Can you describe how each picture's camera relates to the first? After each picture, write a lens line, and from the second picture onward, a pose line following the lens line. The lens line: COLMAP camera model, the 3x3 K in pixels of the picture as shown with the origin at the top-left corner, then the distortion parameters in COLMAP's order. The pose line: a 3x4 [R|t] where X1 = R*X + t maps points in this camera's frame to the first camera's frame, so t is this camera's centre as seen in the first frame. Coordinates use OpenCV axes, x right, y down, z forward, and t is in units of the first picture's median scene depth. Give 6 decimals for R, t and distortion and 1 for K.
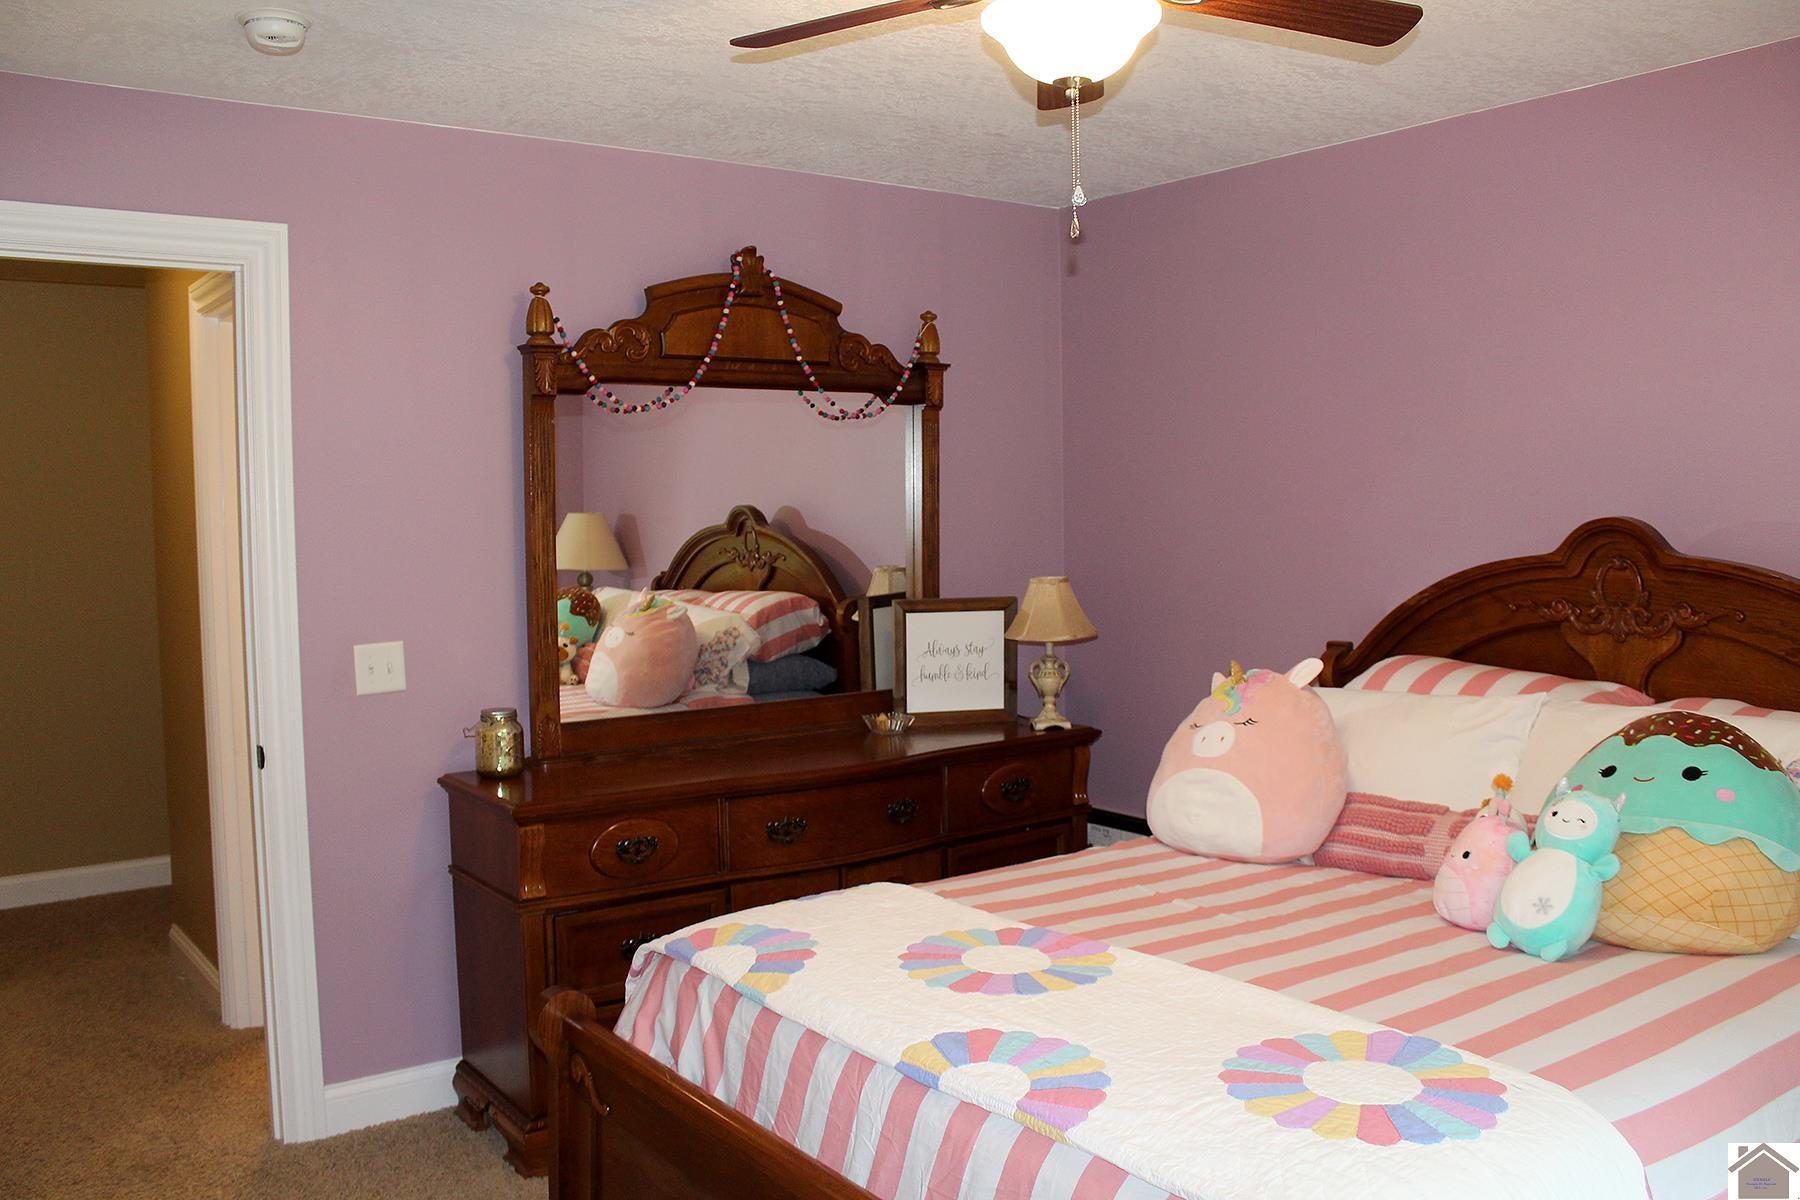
lens RADIAL K [[1496.8, 0, 900.0], [0, 1496.8, 600.0], [0, 0, 1]] dist [-0.162228, 0.167293]
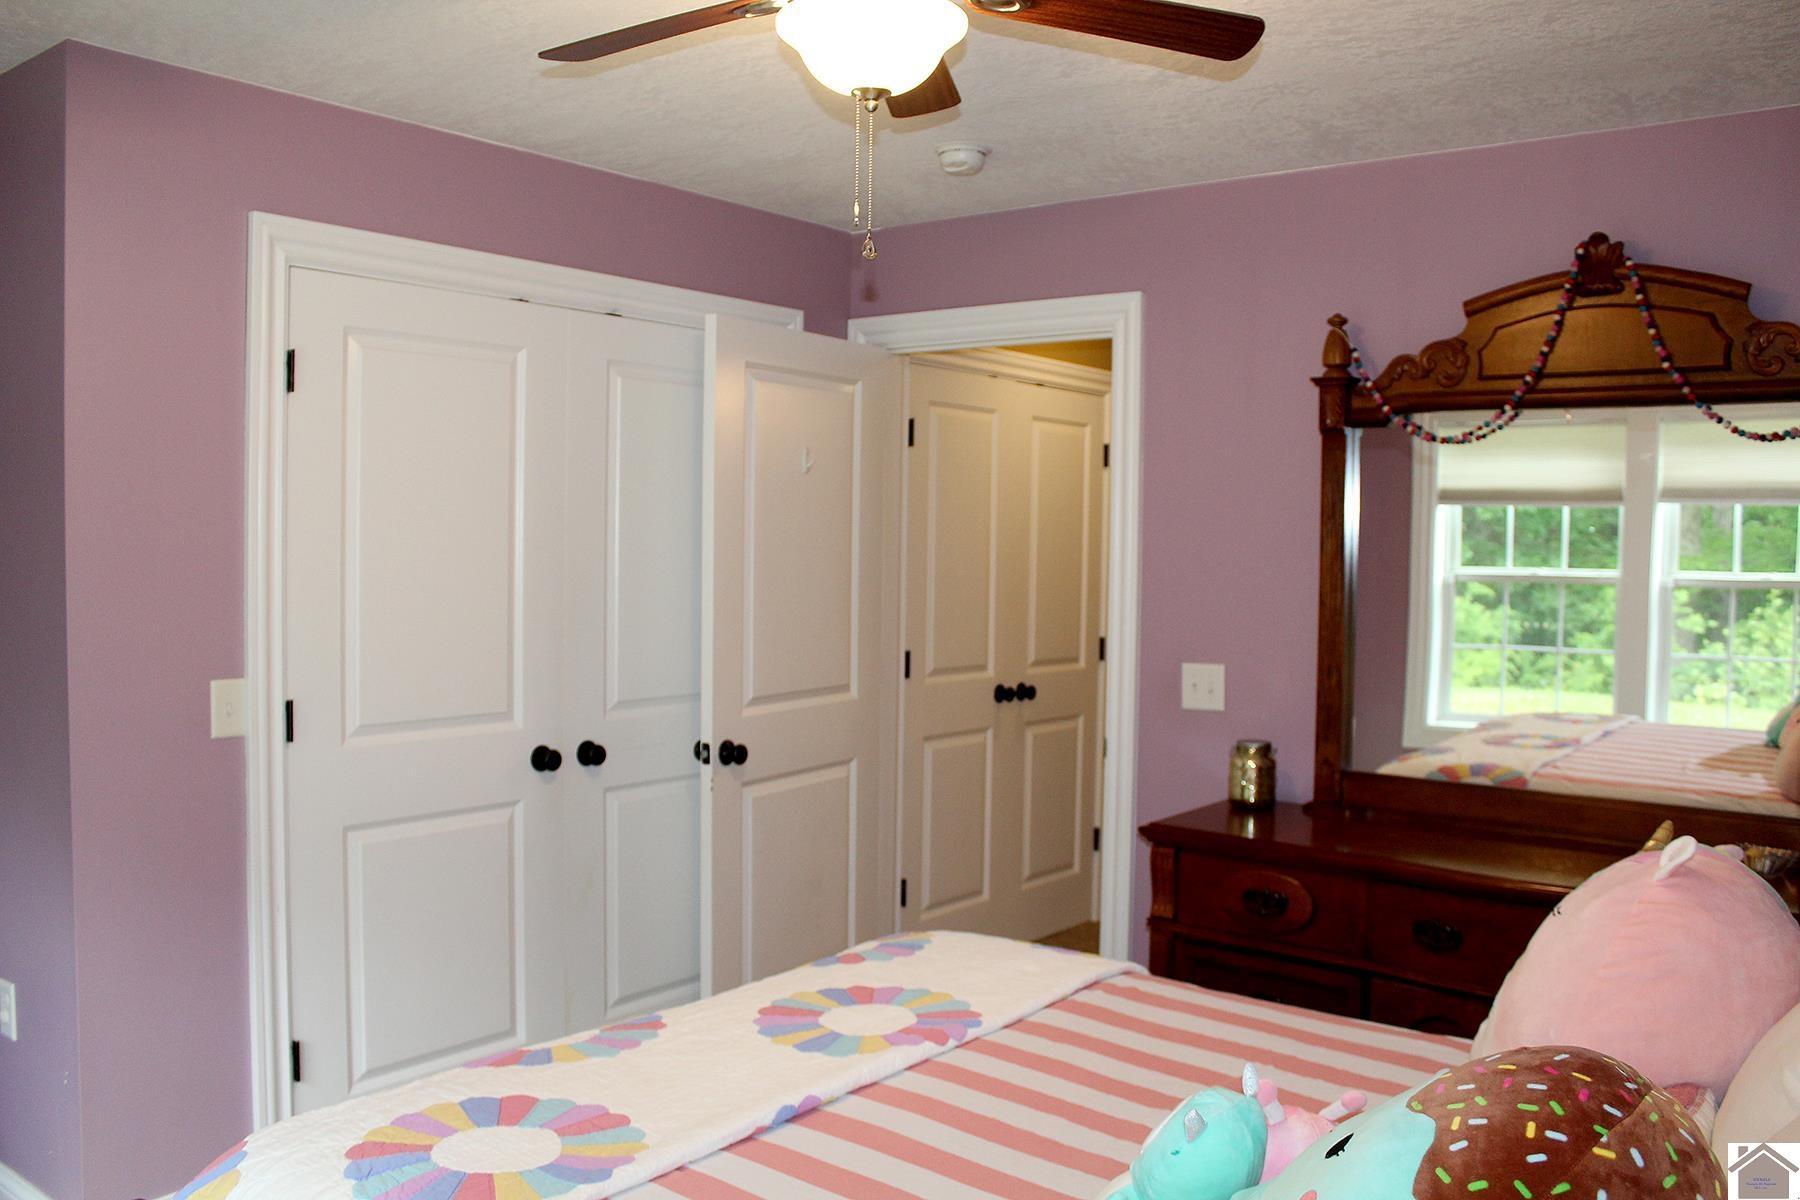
lens RADIAL K [[1496.8, 0, 900.0], [0, 1496.8, 600.0], [0, 0, 1]] dist [-0.162228, 0.167293]
pose [[0.272577, 0.060618, -0.960222, 0.641315], [-0.081001, 0.995916, 0.039878, -0.043932], [0.958718, 0.066909, 0.276374, 0.482150]]
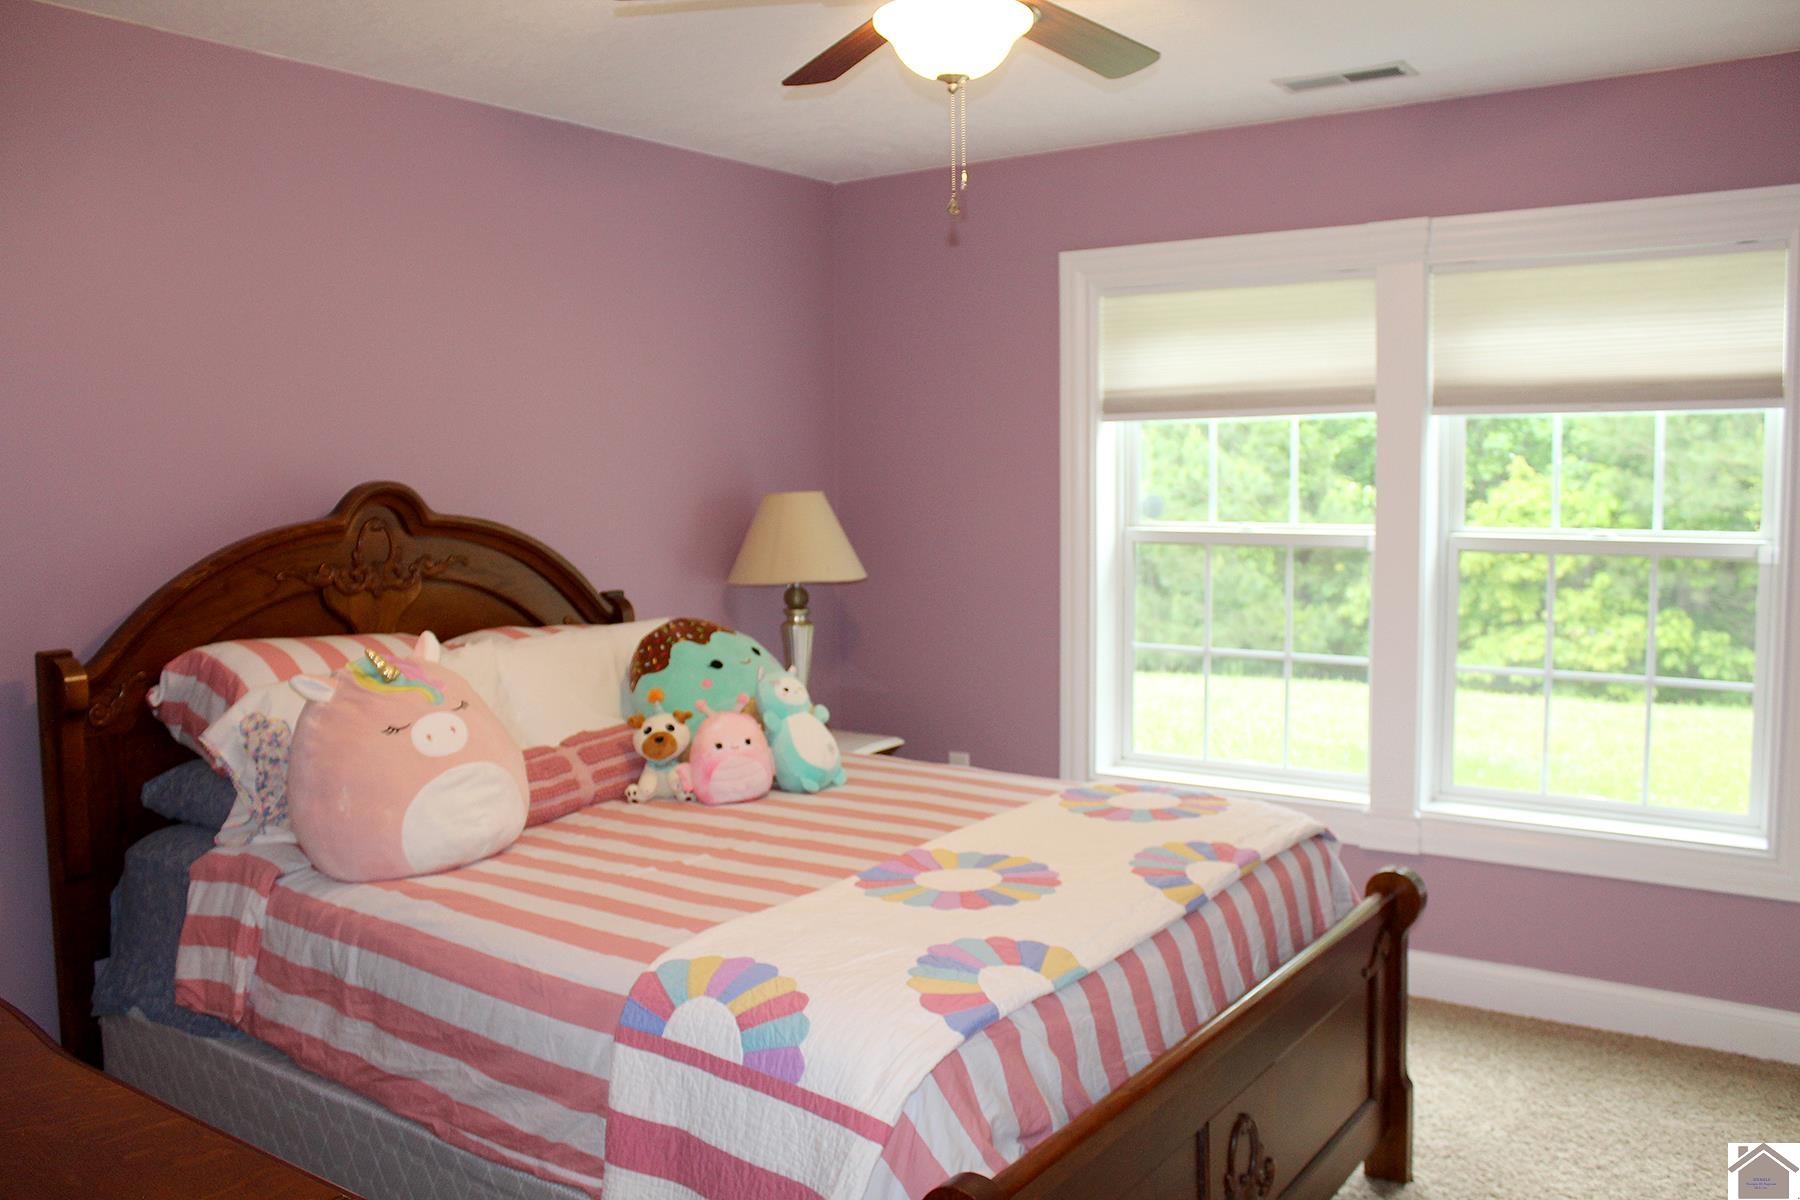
lens RADIAL K [[1496.8, 0, 900.0], [0, 1496.8, 600.0], [0, 0, 1]] dist [-0.162228, 0.167293]
pose [[-0.311718, -0.066155, 0.947869, -0.599730], [0.072800, 0.992978, 0.093244, -0.039021], [-0.947382, 0.098070, -0.304714, 0.880863]]
